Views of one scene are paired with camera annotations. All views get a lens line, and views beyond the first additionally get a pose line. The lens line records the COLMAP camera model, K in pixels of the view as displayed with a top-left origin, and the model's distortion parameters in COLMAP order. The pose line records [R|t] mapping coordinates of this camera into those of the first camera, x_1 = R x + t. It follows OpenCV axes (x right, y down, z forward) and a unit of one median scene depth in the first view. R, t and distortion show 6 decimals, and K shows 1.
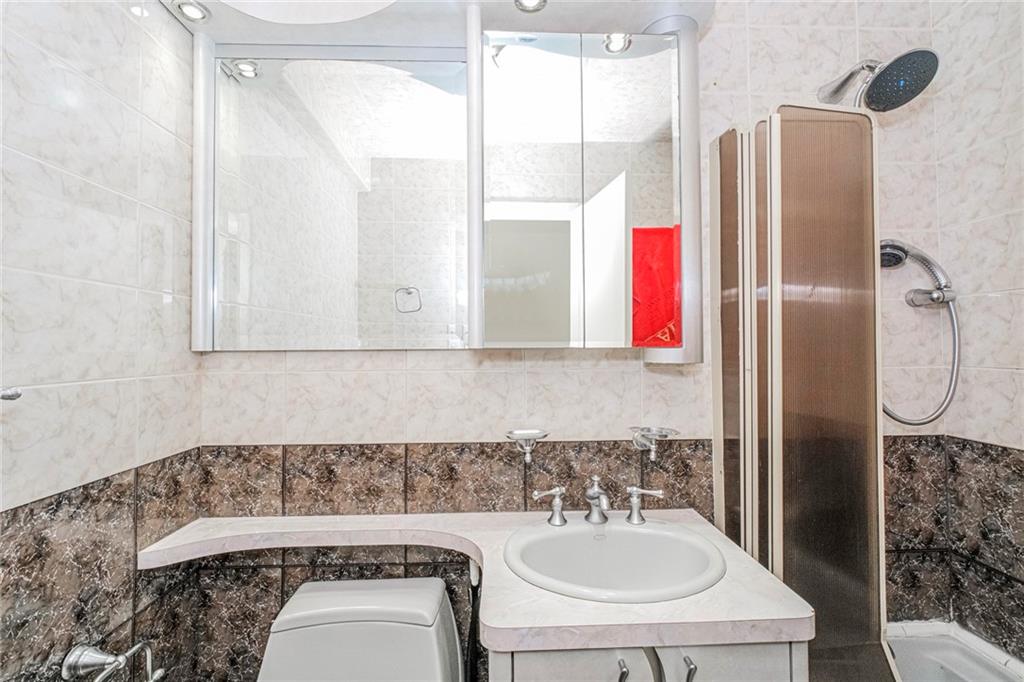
lens RADIAL K [[441.5, 0, 508.4], [0, 441.5, 341.6], [0, 0, 1]] dist [-0.001105, -0.000436]
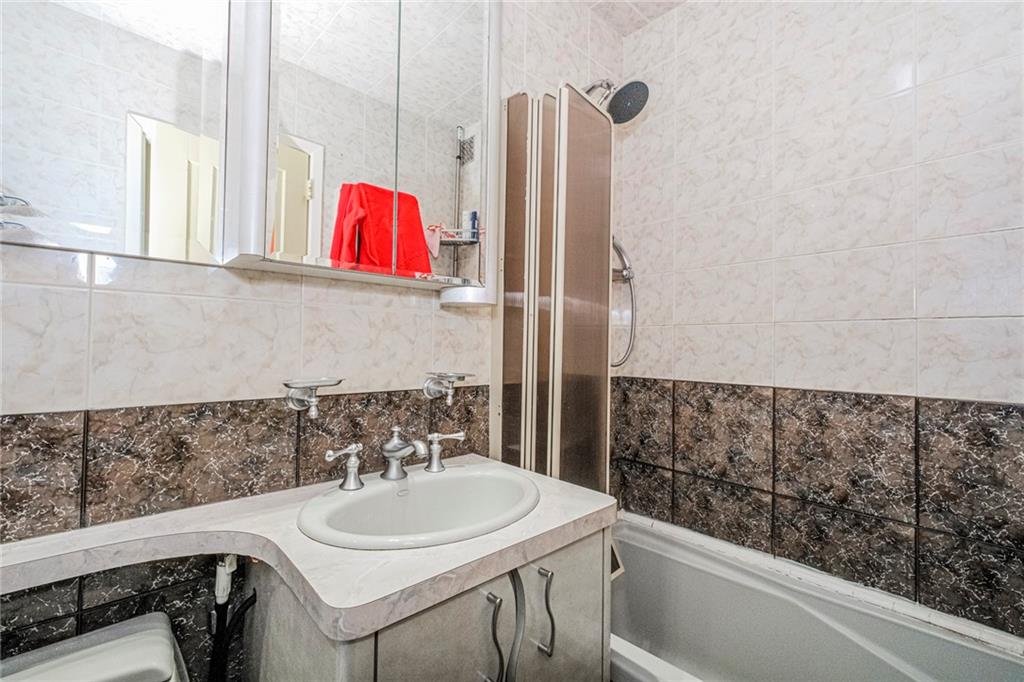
lens RADIAL K [[441.5, 0, 512.5], [0, 441.5, 343.1], [0, 0, 1]] dist [-0.001105, -0.000436]
pose [[0.758092, 0.024061, 0.651703, -0.186391], [-0.030466, 0.999535, -0.001462, 0.123443], [-0.651435, -0.018746, 0.758473, 0.173517]]
